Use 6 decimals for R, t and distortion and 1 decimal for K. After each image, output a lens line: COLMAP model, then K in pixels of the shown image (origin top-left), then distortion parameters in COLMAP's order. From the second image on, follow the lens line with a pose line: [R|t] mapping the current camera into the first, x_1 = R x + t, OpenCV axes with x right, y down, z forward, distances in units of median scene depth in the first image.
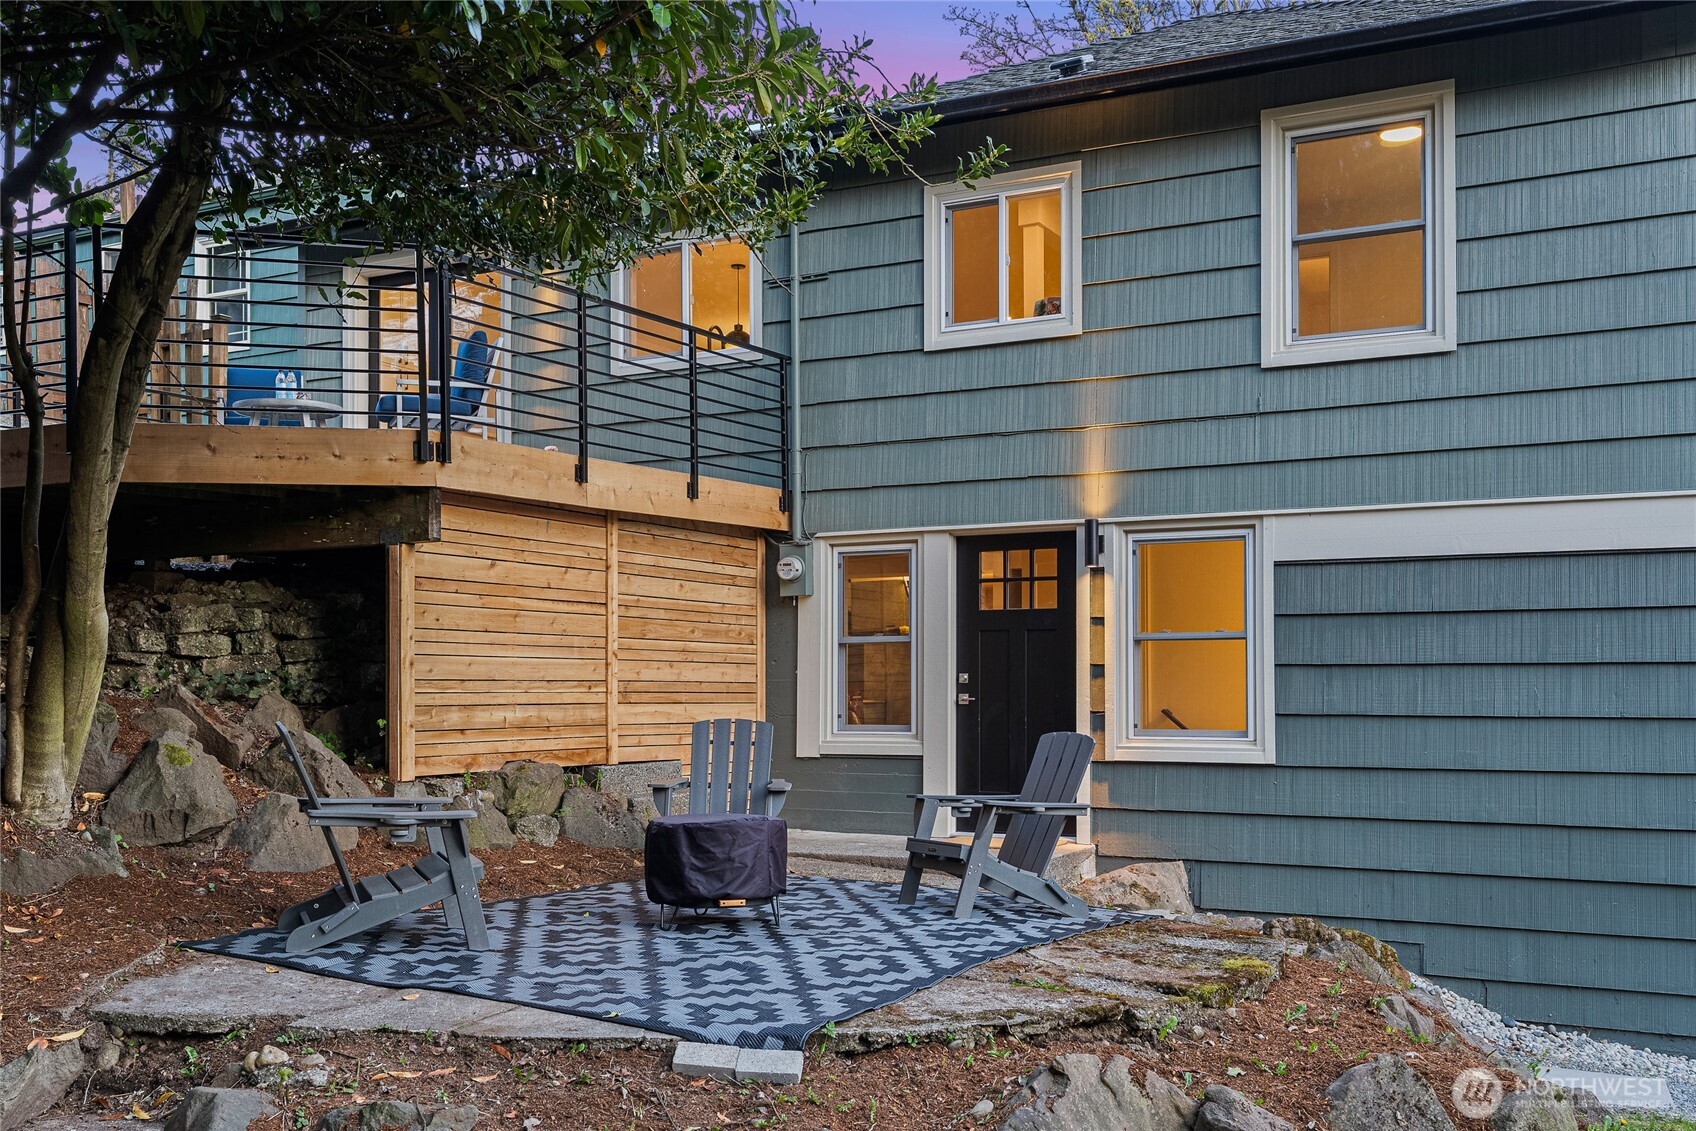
lens RADIAL K [[1861.4, 0, 847.4], [0, 1861.4, 559.7], [0, 0, 1]] dist [0.001198, 0.000000]
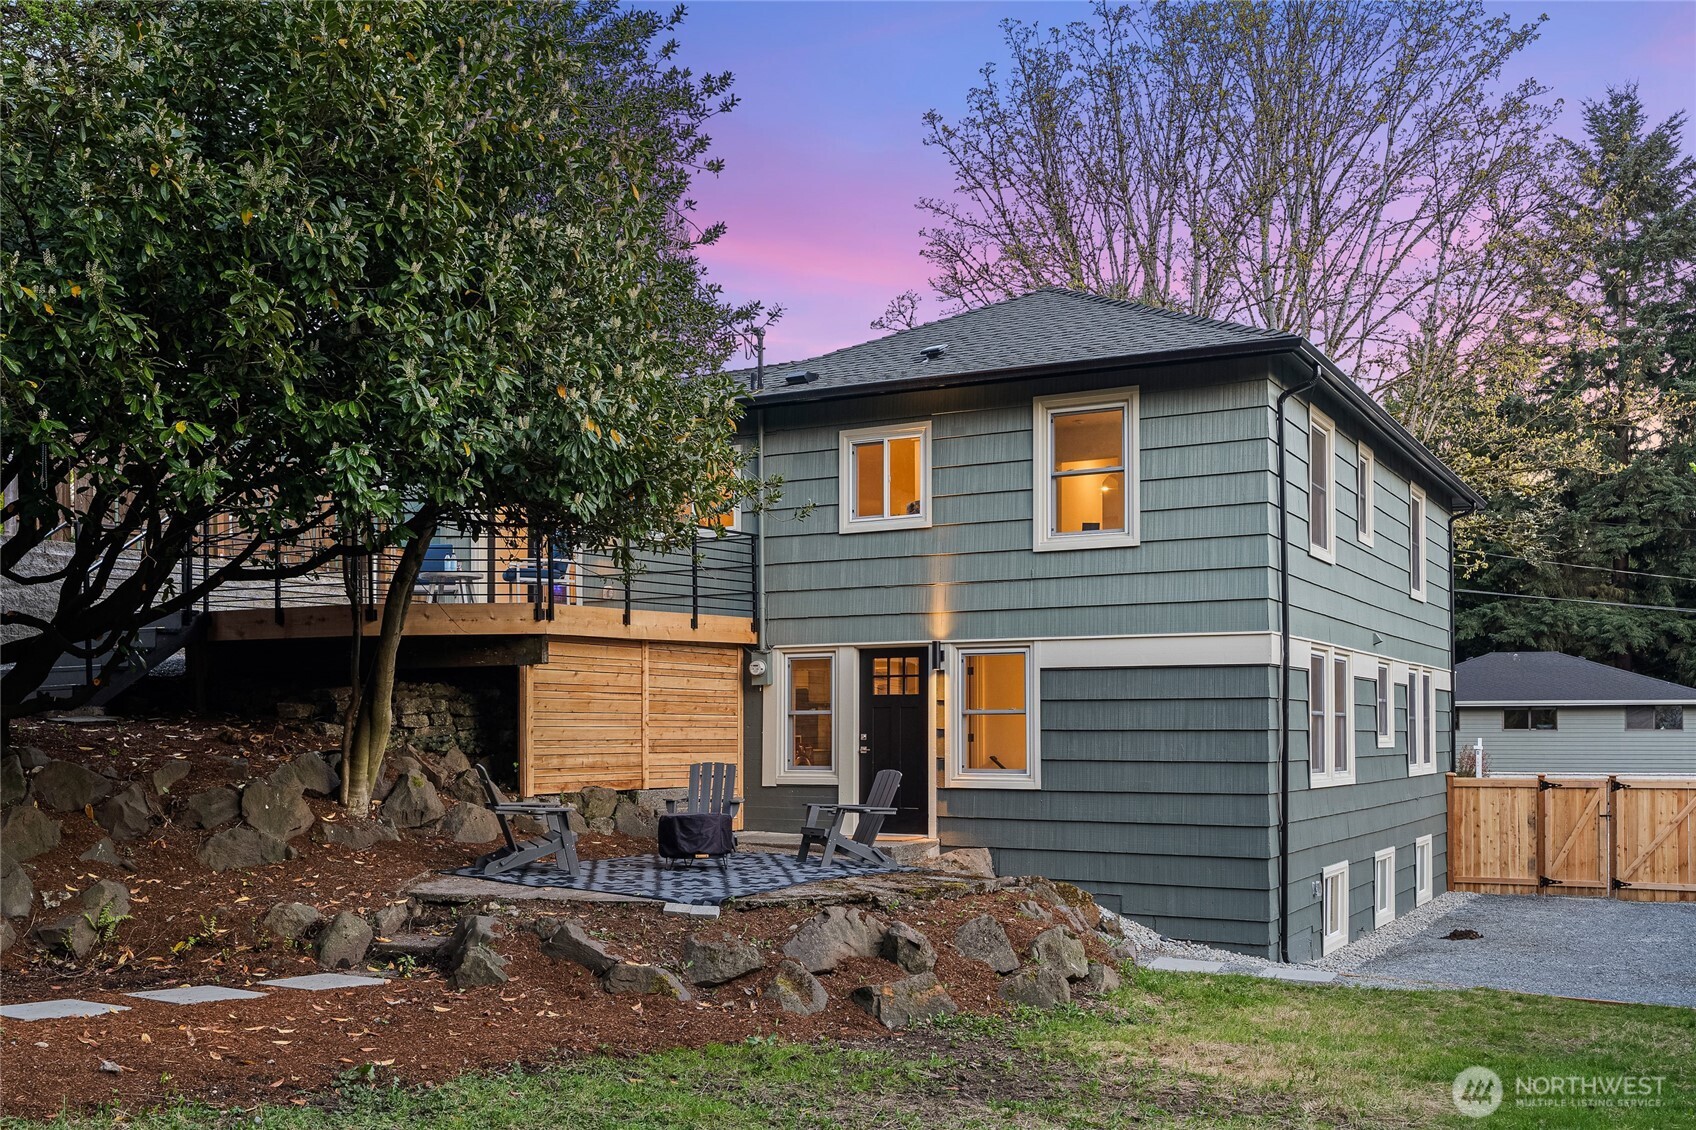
lens RADIAL K [[1561.6, 0, 819.9], [0, 1561.6, 607.5], [0, 0, 1]] dist [-0.005079, 0.000000]
pose [[0.999767, -0.001982, -0.021499, 0.064337], [0.001709, 0.999918, -0.012714, -0.037464], [0.021523, 0.012674, 0.999688, -0.423896]]
